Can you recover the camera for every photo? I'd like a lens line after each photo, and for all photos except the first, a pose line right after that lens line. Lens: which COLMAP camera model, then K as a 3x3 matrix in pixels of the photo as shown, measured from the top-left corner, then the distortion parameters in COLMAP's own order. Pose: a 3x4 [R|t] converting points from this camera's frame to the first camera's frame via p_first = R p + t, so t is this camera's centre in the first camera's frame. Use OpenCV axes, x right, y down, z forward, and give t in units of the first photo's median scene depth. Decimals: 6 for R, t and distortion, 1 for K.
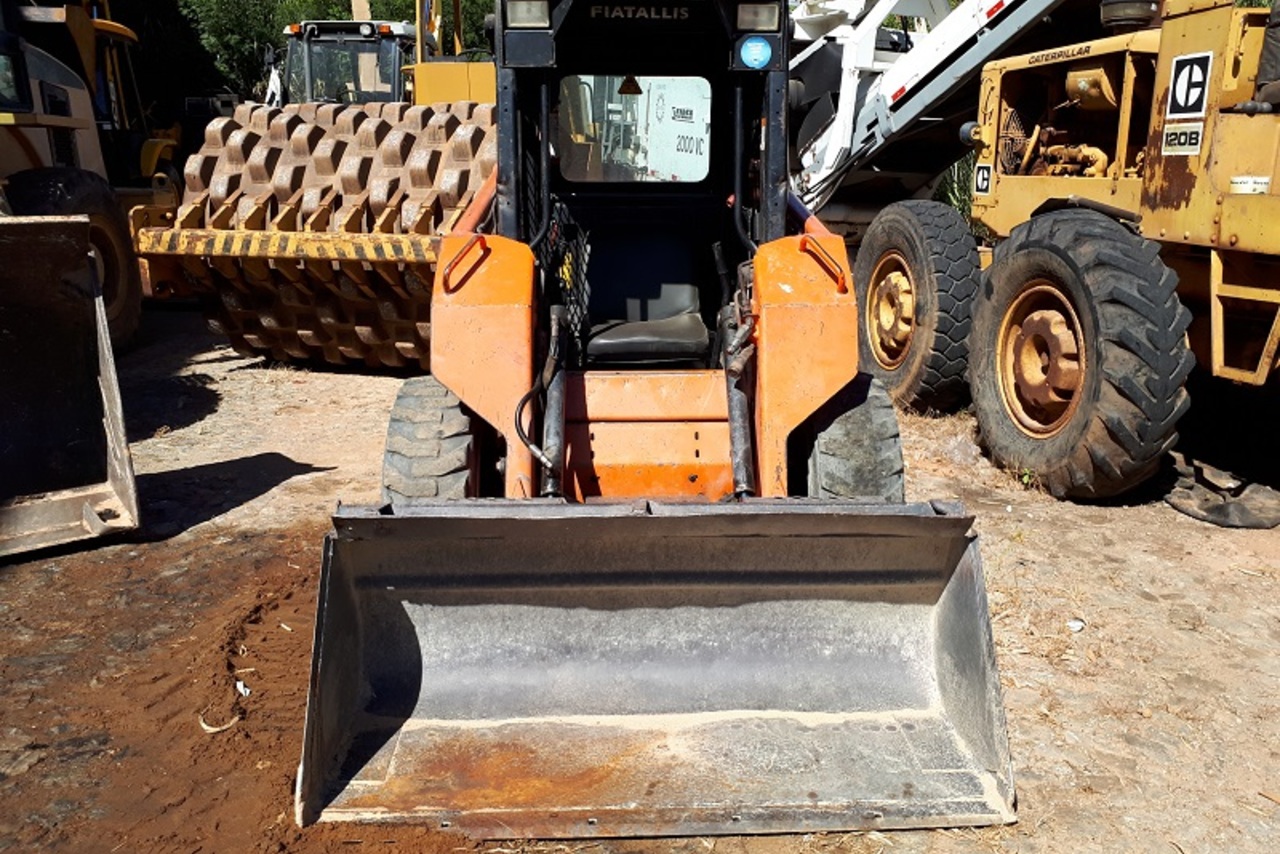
lens RADIAL K [[1000.5, 0, 671.5], [0, 1000.5, 485.6], [0, 0, 1]] dist [0.046328, -0.063975]
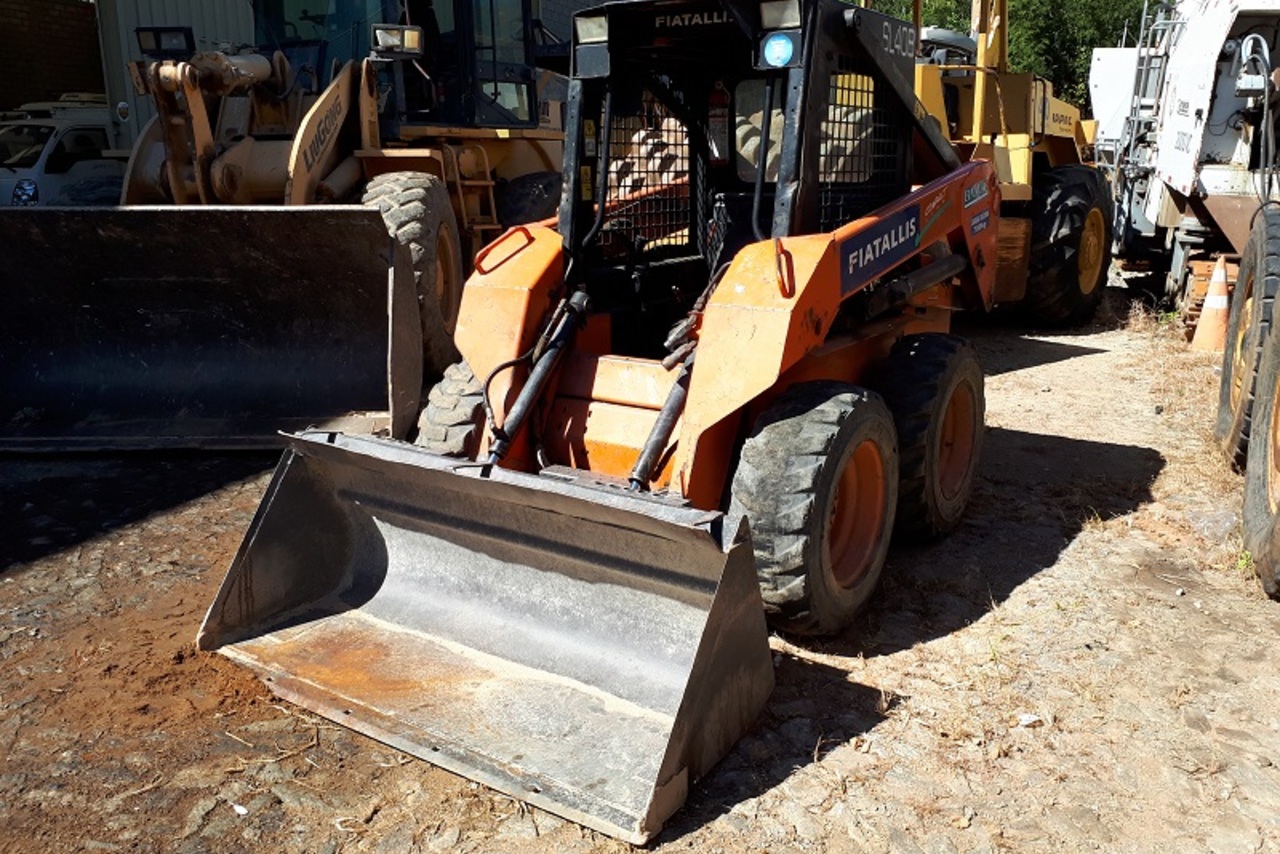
lens RADIAL K [[997.2, 0, 661.2], [0, 997.2, 484.2], [0, 0, 1]] dist [0.059045, -0.064137]
pose [[0.814879, 0.170792, -0.553897, 0.471180], [-0.173994, 0.983609, 0.047316, -0.030172], [0.552899, 0.057818, 0.831240, 0.110414]]
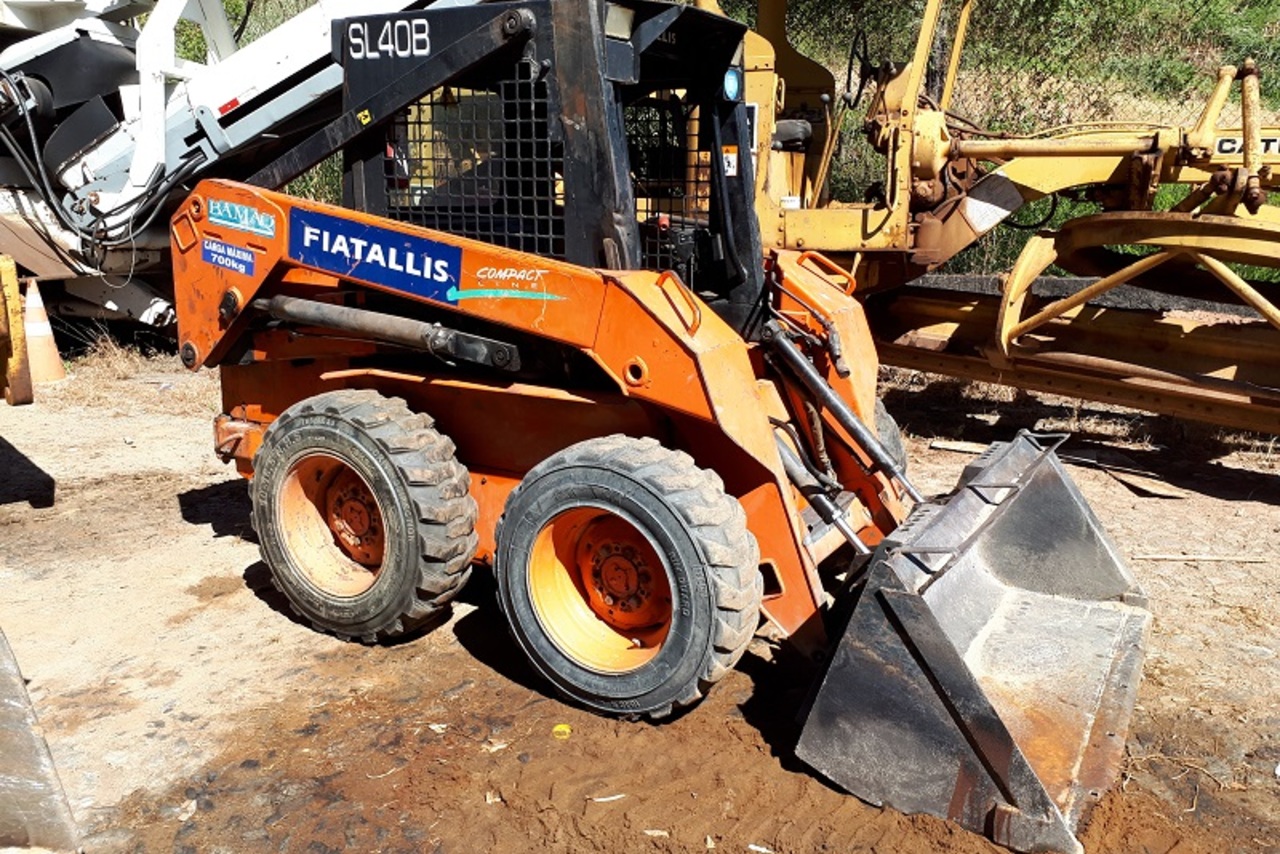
lens RADIAL K [[997.2, 0, 661.2], [0, 997.2, 484.2], [0, 0, 1]] dist [0.059045, -0.064137]
pose [[0.545885, -0.240505, 0.802600, -0.709856], [0.253363, 0.960453, 0.115483, -0.127499], [-0.798634, 0.140309, 0.585232, 0.382718]]
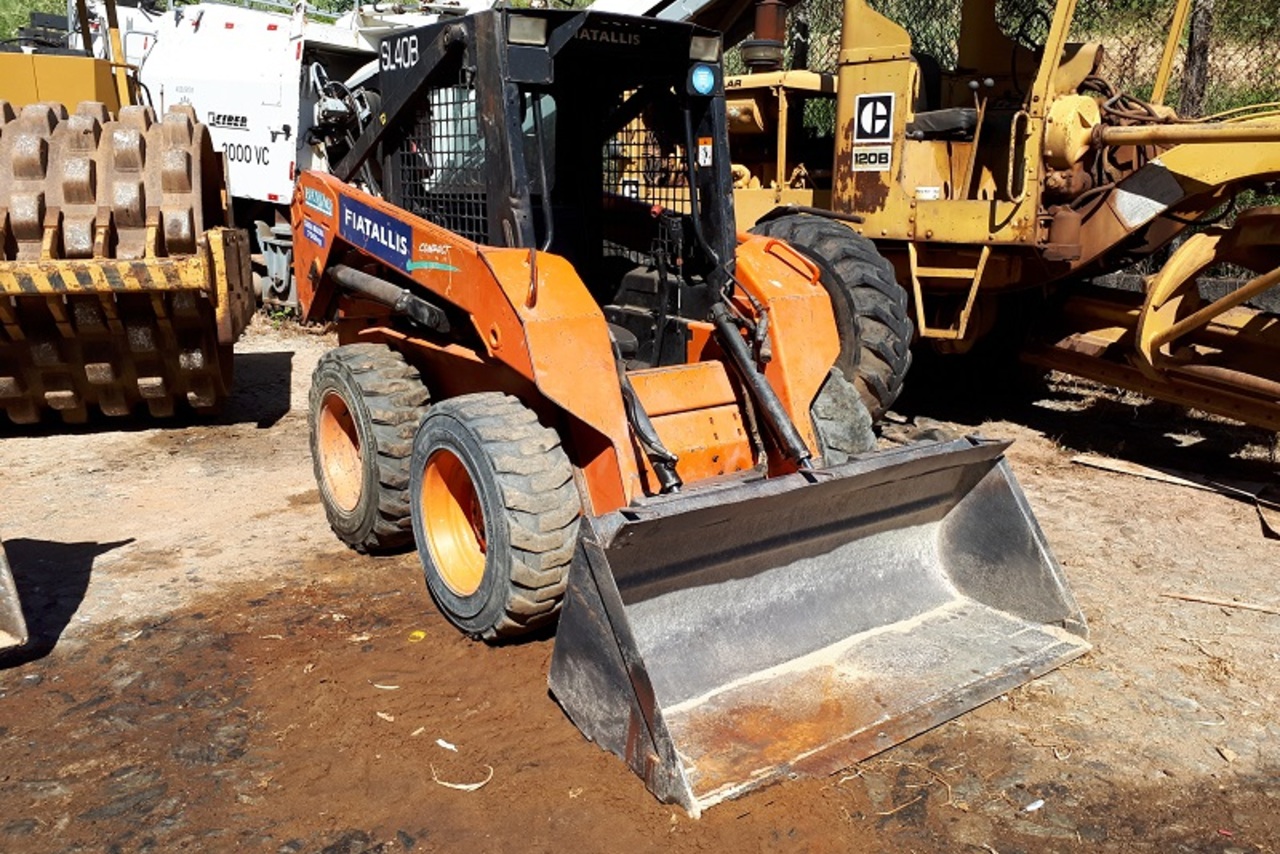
lens RADIAL K [[995.1, 0, 668.3], [0, 995.1, 487.9], [0, 0, 1]] dist [0.056694, -0.082282]
pose [[0.830525, -0.165023, 0.531974, -0.485056], [0.168657, 0.984772, 0.042175, -0.024215], [-0.530832, 0.054694, 0.845710, 0.070341]]
